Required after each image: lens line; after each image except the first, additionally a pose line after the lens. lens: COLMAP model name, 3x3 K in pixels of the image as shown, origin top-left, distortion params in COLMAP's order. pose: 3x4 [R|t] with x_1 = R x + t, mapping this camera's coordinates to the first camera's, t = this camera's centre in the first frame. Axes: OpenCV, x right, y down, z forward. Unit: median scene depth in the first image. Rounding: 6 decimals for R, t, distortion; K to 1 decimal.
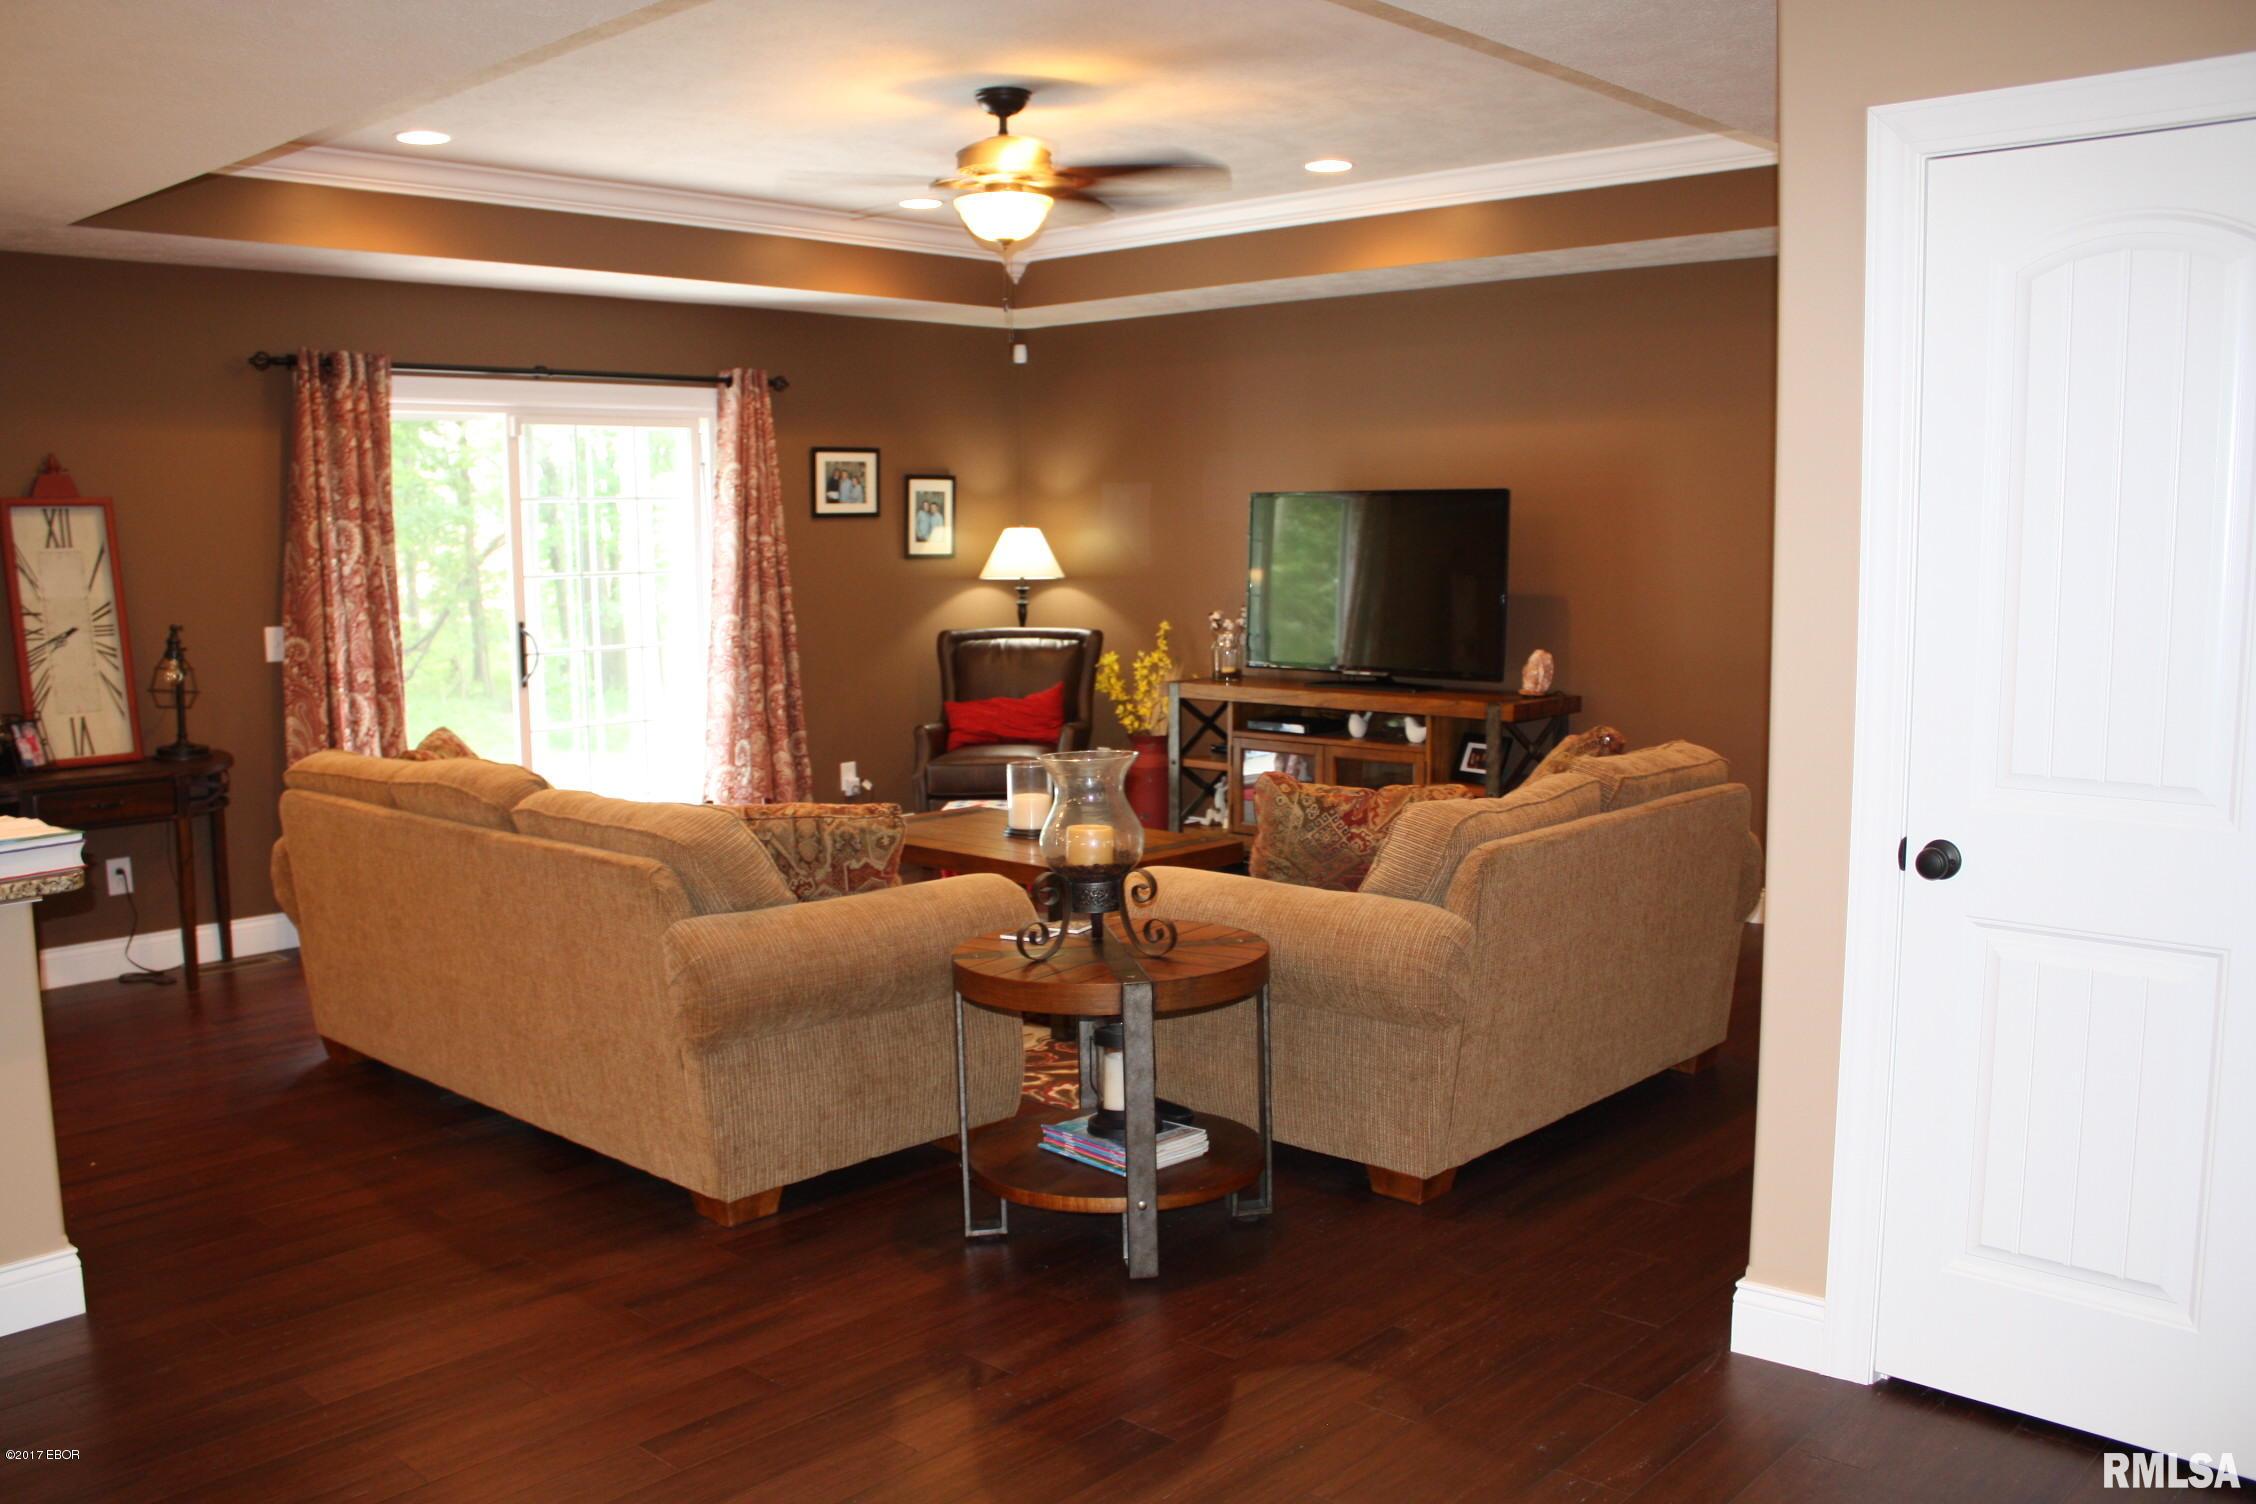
lens RADIAL K [[1905.0, 0, 1133.9], [0, 1905.0, 758.7], [0, 0, 1]] dist [-0.152956, 0.121065]
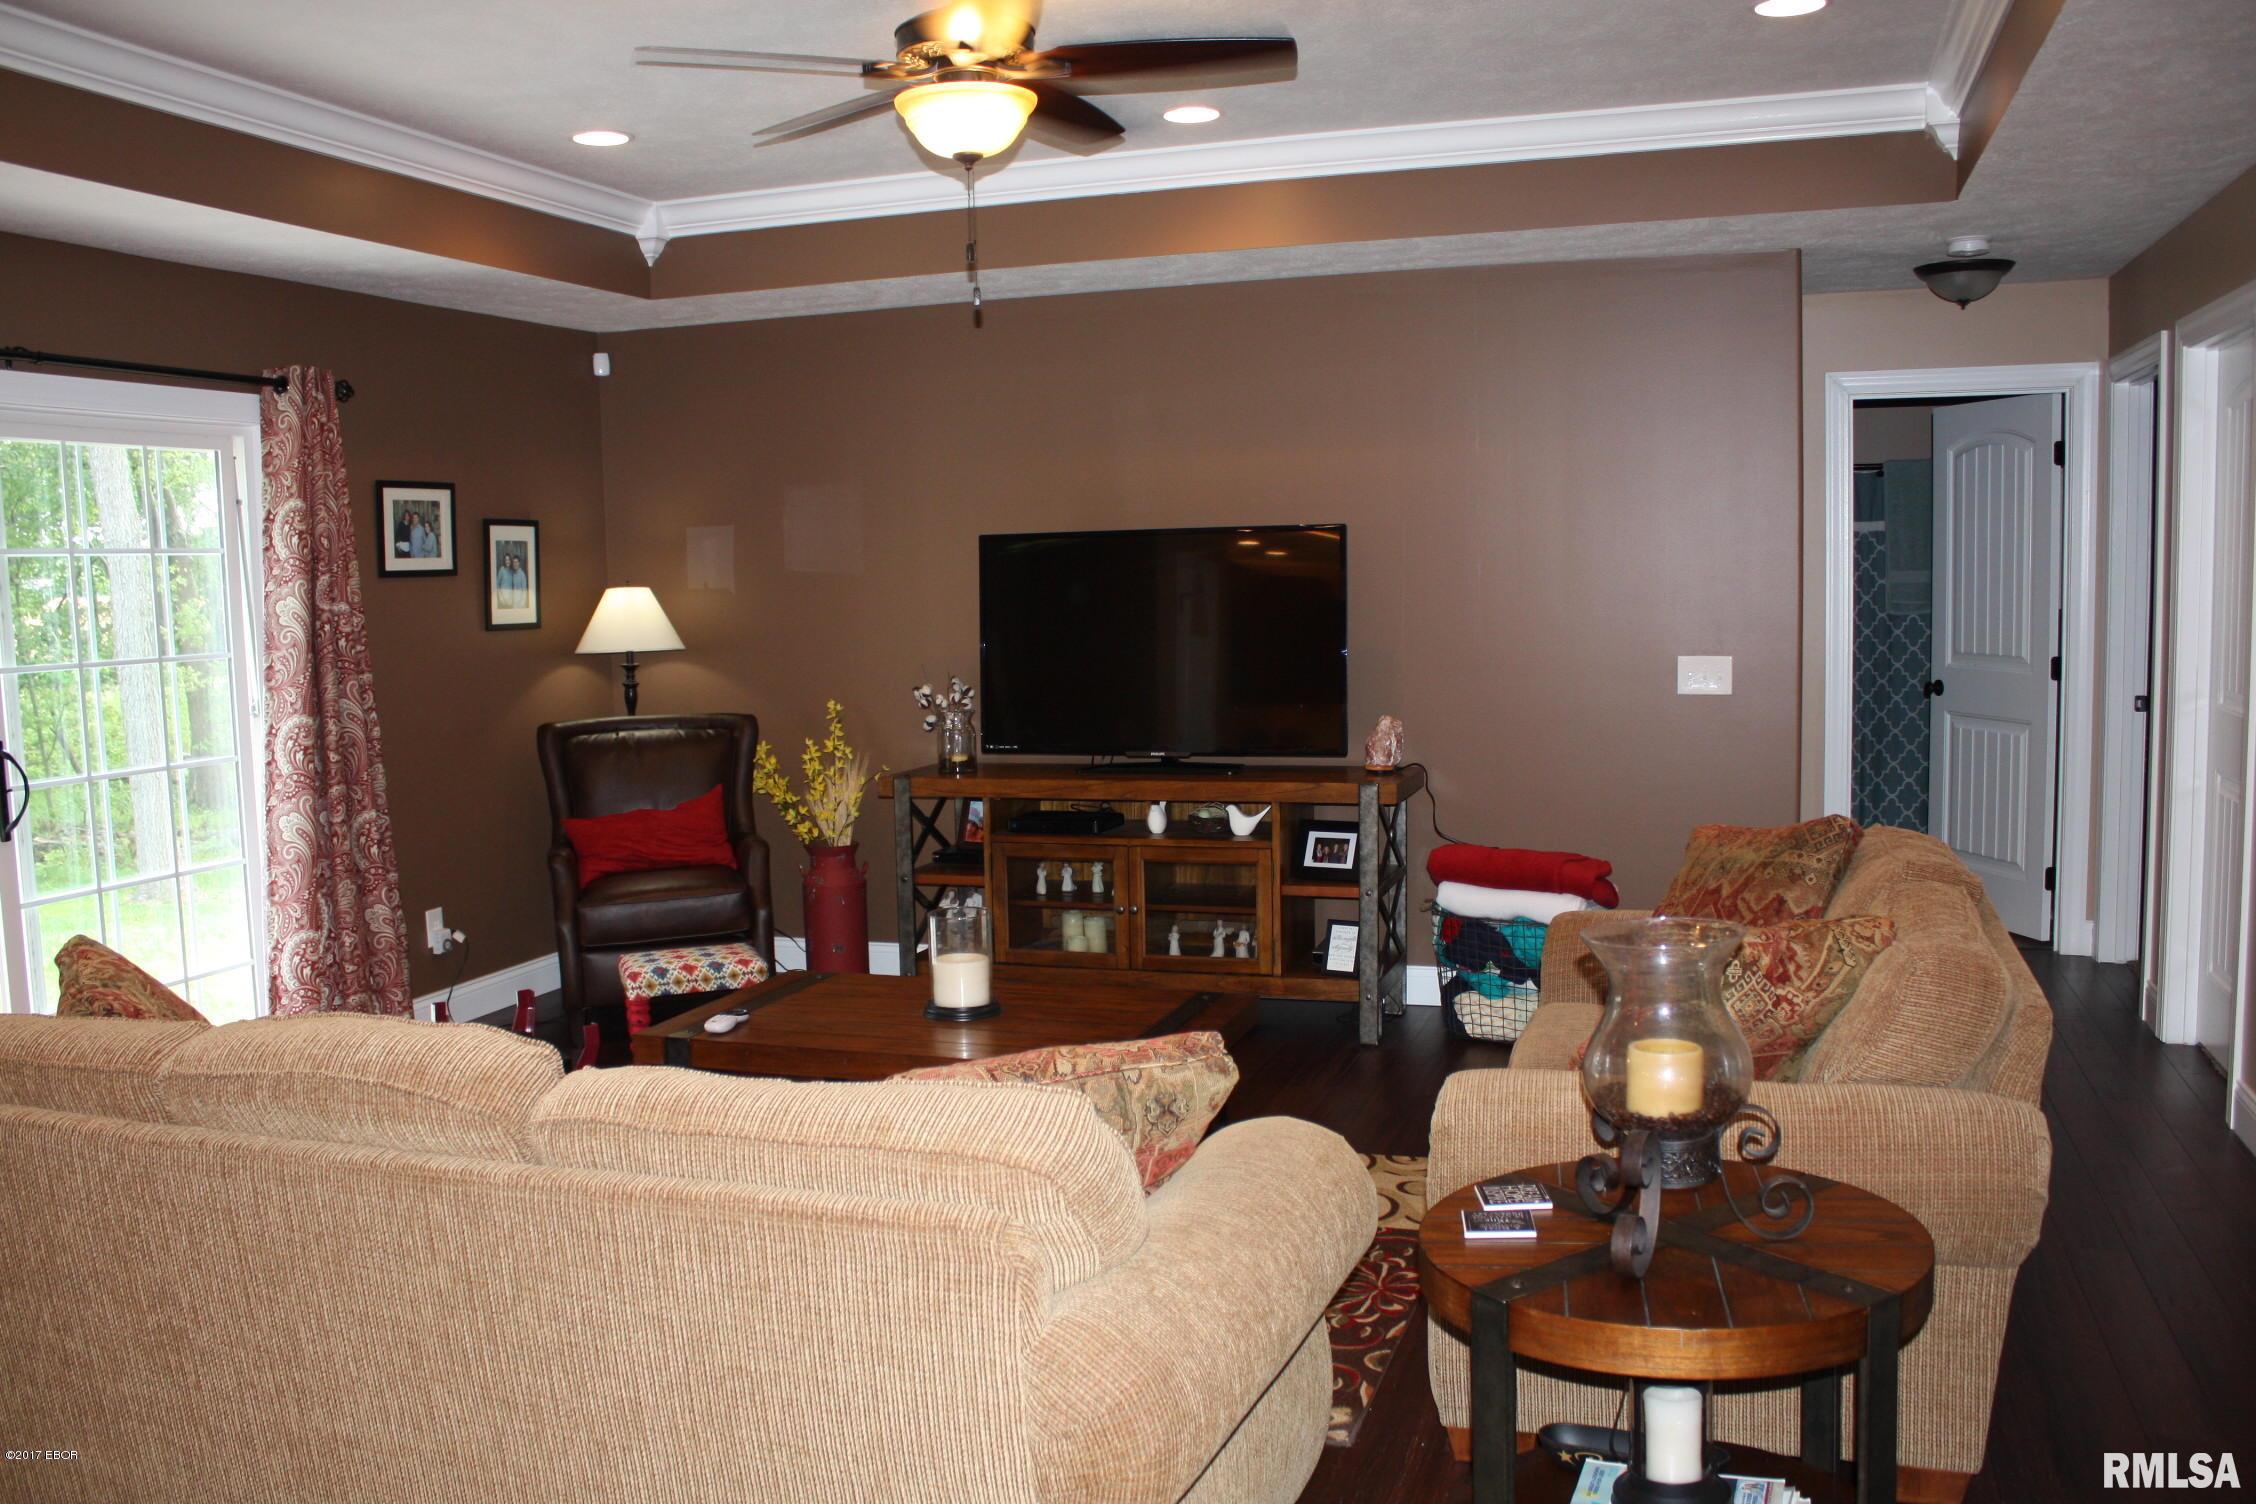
lens RADIAL K [[1905.0, 0, 1127.7], [0, 1905.0, 755.0], [0, 0, 1]] dist [-0.152956, 0.121065]
pose [[0.915433, -0.052260, 0.399063, -0.201487], [0.065058, 0.997708, -0.018583, -0.028211], [-0.397177, 0.042974, 0.916735, 0.241163]]
